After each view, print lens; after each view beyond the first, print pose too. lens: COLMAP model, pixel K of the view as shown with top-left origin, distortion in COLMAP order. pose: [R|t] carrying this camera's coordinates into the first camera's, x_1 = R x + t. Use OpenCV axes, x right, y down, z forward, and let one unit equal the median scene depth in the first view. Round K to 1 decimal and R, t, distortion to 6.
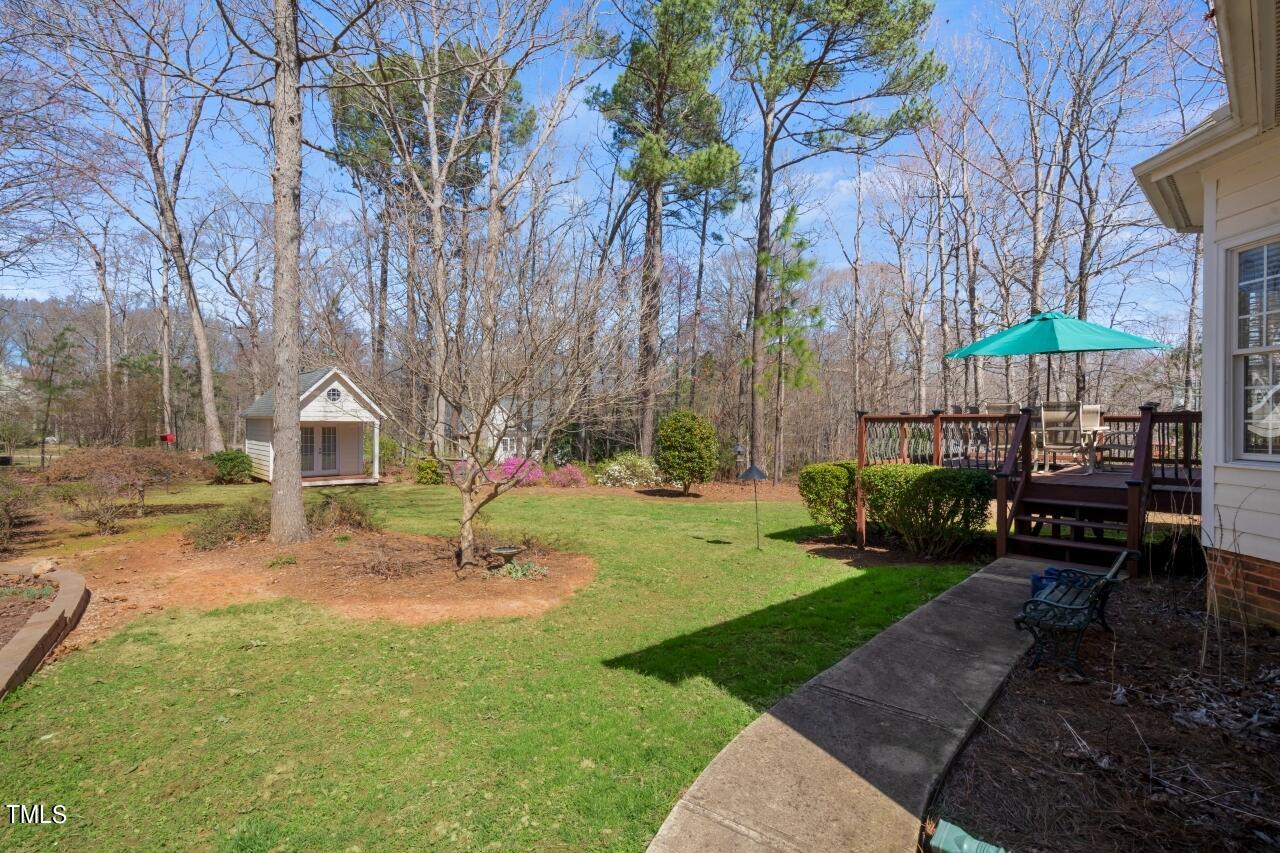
lens RADIAL K [[576.4, 0, 640.8], [0, 576.4, 427.8], [0, 0, 1]] dist [-0.003503, 0.001321]
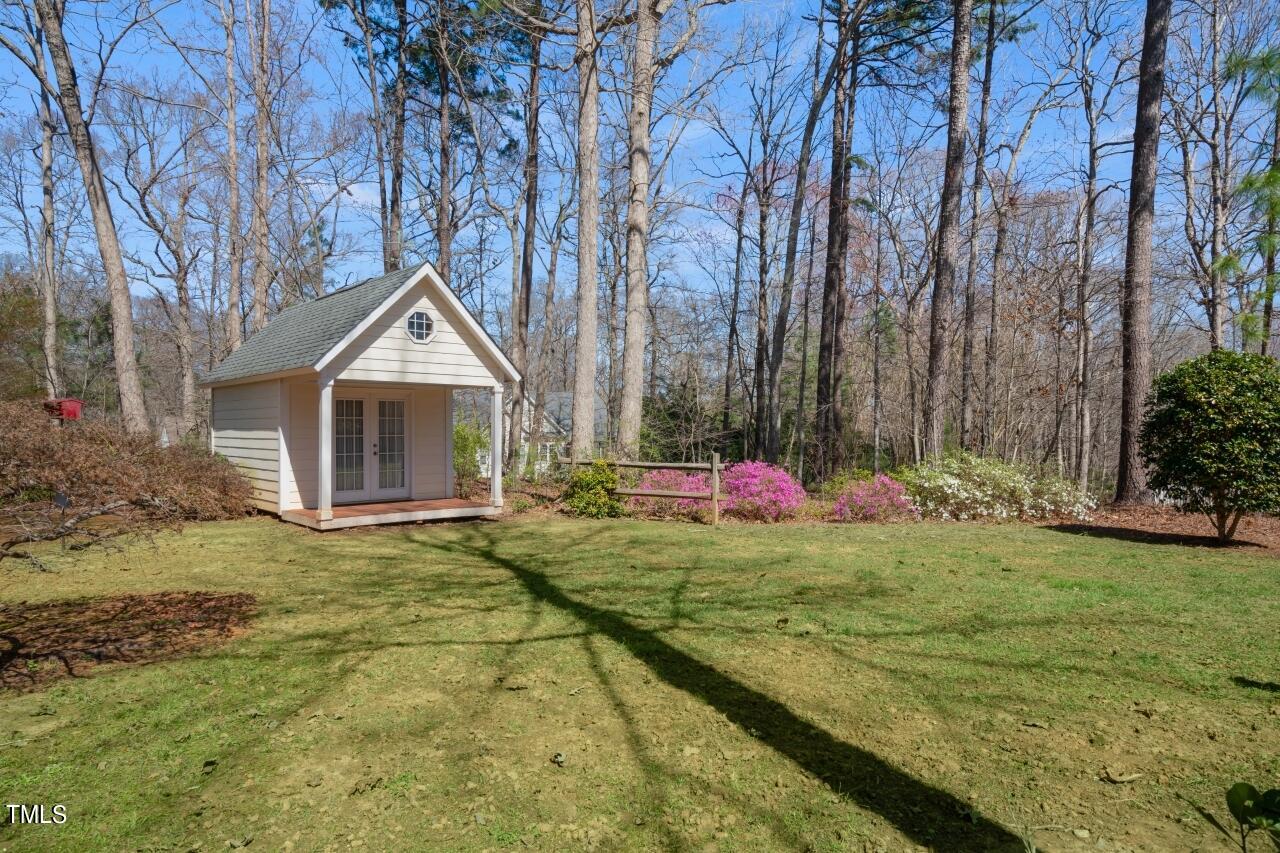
lens RADIAL K [[725.9, 0, 640.0], [0, 725.9, 426.5], [0, 0, 1]] dist [0.031953, -0.001083]
pose [[0.999890, -0.002274, -0.014664, -0.324507], [0.002092, 0.999921, -0.012375, 0.028977], [0.014691, 0.012343, 0.999816, 0.390015]]
